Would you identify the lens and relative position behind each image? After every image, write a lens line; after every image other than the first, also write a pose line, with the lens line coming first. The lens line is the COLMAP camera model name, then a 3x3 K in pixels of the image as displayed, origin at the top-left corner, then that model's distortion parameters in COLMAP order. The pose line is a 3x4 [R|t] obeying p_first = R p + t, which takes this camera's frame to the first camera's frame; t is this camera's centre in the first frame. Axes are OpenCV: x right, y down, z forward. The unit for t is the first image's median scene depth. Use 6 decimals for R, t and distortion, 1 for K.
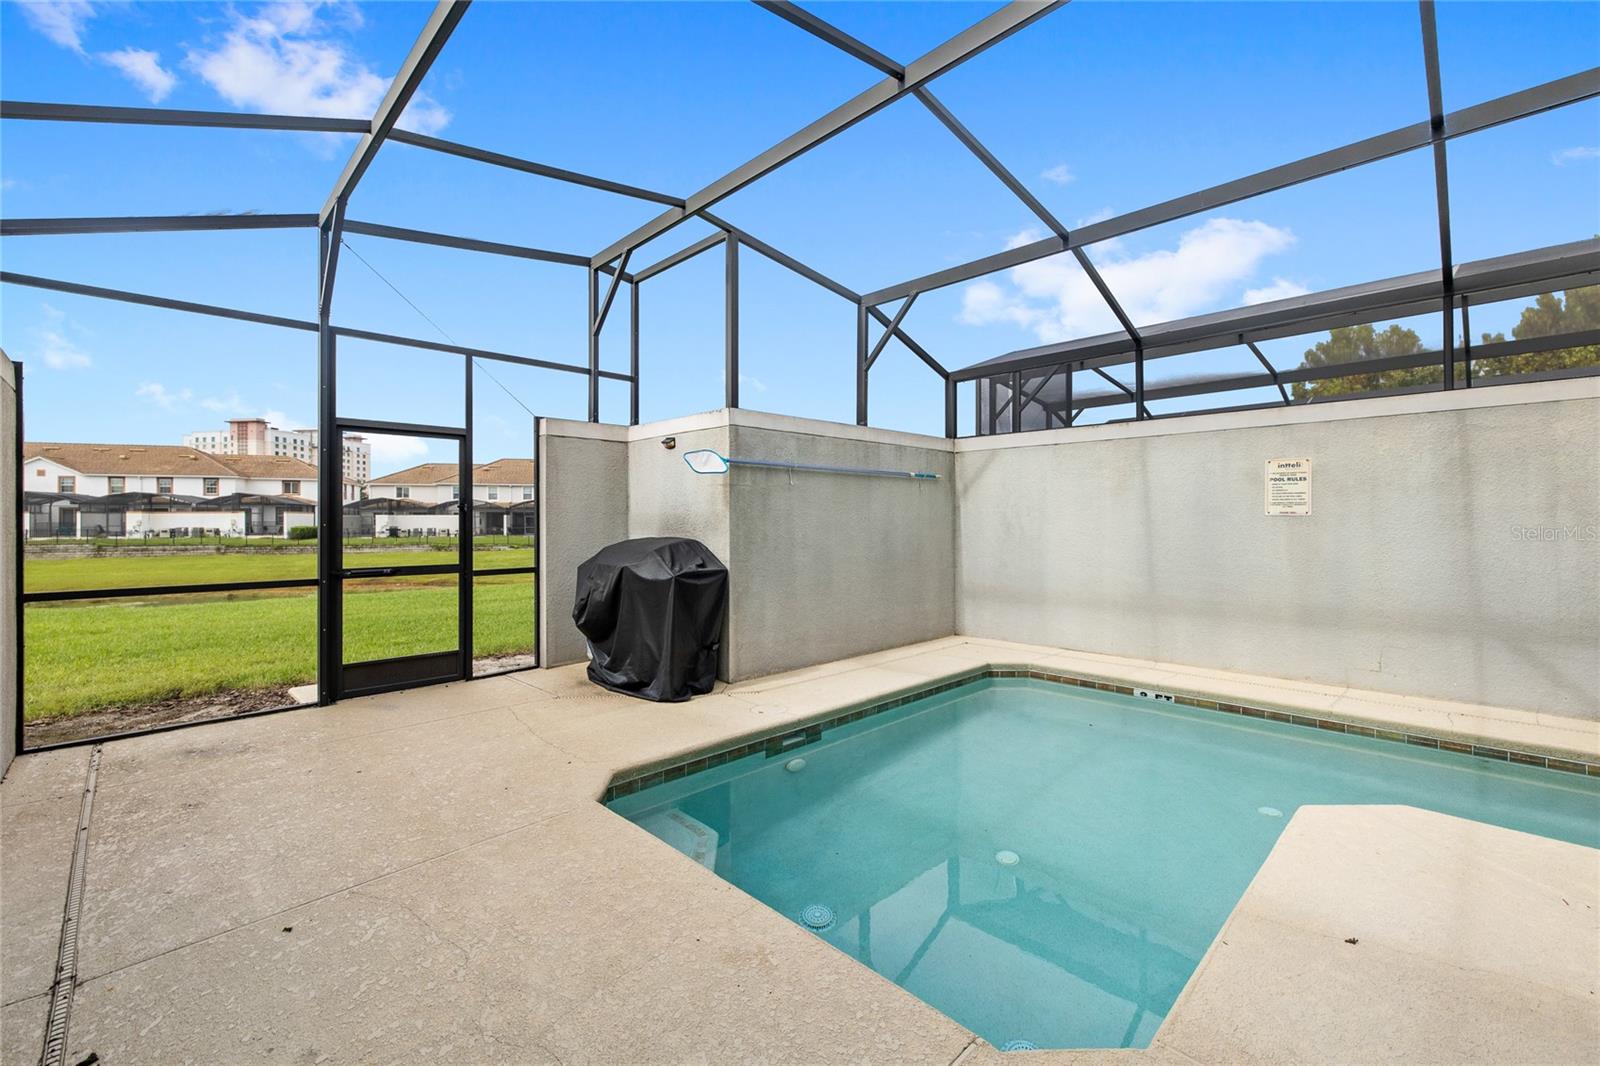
lens RADIAL K [[674.0, 0, 798.0], [0, 674.0, 527.0], [0, 0, 1]] dist [0.003503, 0.000212]
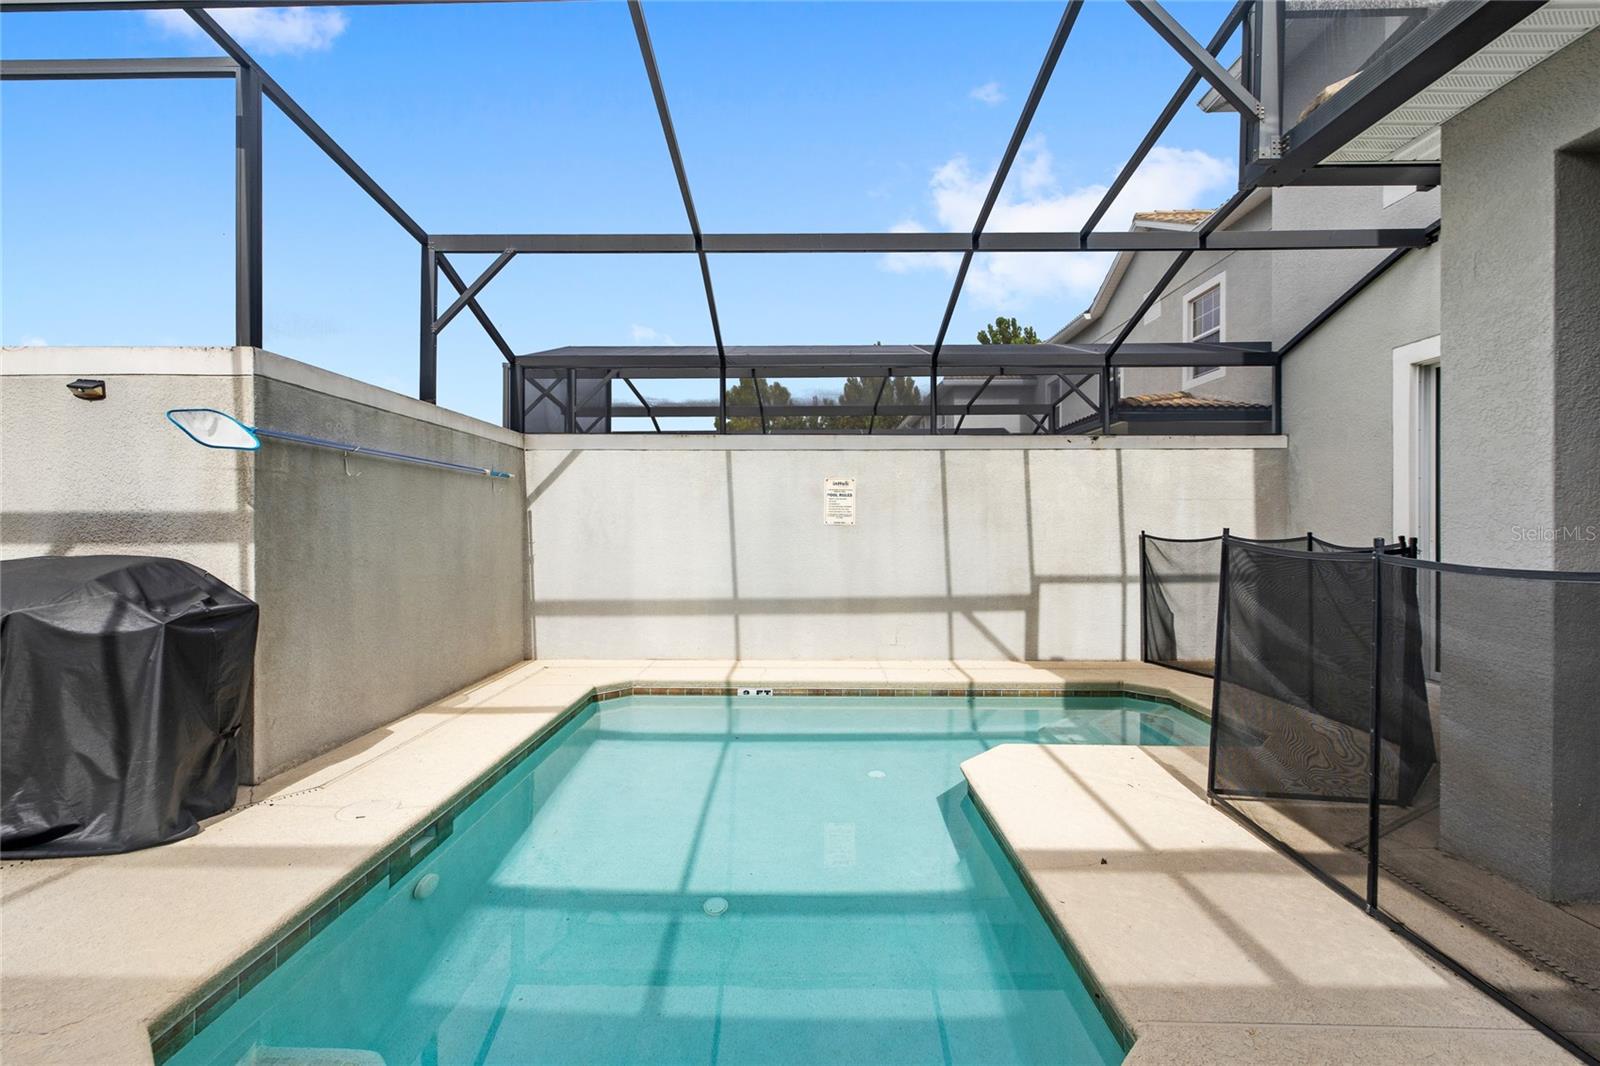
lens RADIAL K [[677.2, 0, 794.3], [0, 677.2, 535.1], [0, 0, 1]] dist [0.003491, 0.000563]
pose [[0.712787, -0.003553, 0.701371, -0.161905], [0.003409, 0.999993, 0.001601, -0.000939], [-0.701372, 0.001250, 0.712795, 0.168394]]
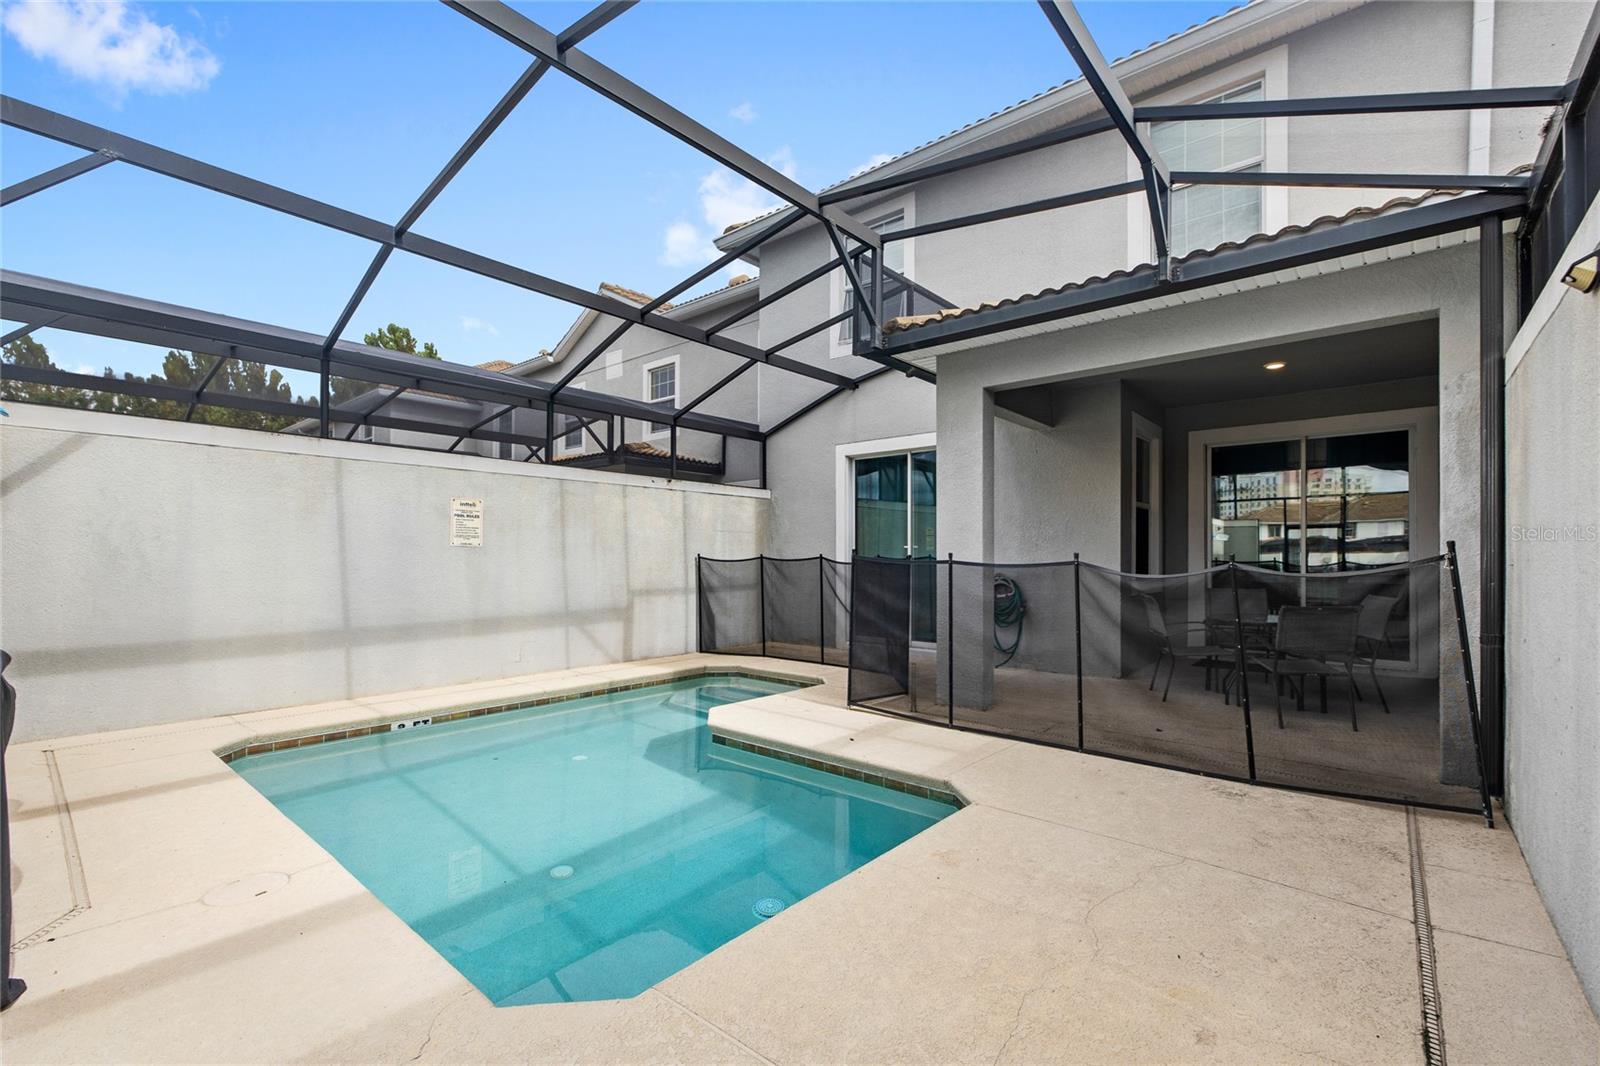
lens RADIAL K [[693.2, 0, 780.5], [0, 693.2, 563.8], [0, 0, 1]] dist [0.002740, 0.000042]
pose [[-0.068163, -0.006838, 0.997651, -0.474111], [0.005955, 0.999956, 0.007260, 0.007307], [-0.997656, 0.006436, -0.068120, 0.465357]]
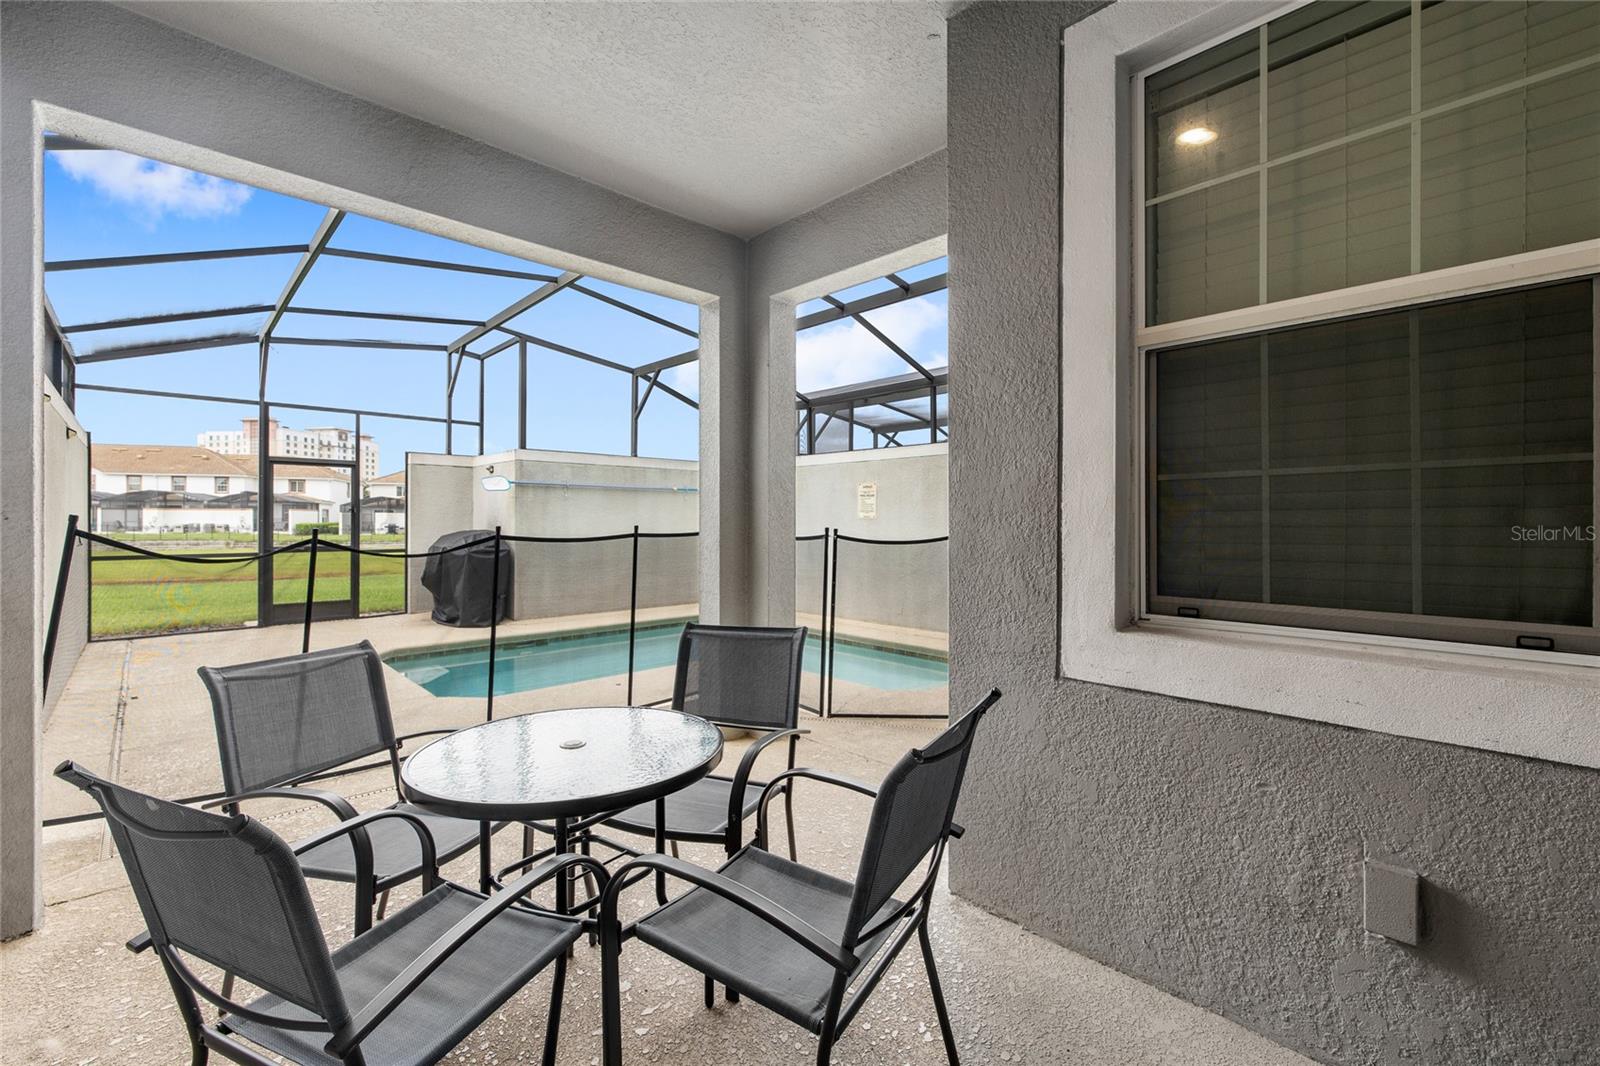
lens RADIAL K [[671.8, 0, 800.0], [0, 671.8, 533.0], [0, 0, 1]] dist [-0.000759, -0.000063]
pose [[0.999959, 0.005555, -0.007097, 0.509214], [-0.005486, 0.999939, 0.009633, 0.002533], [0.007150, -0.009594, 0.999928, -0.516059]]
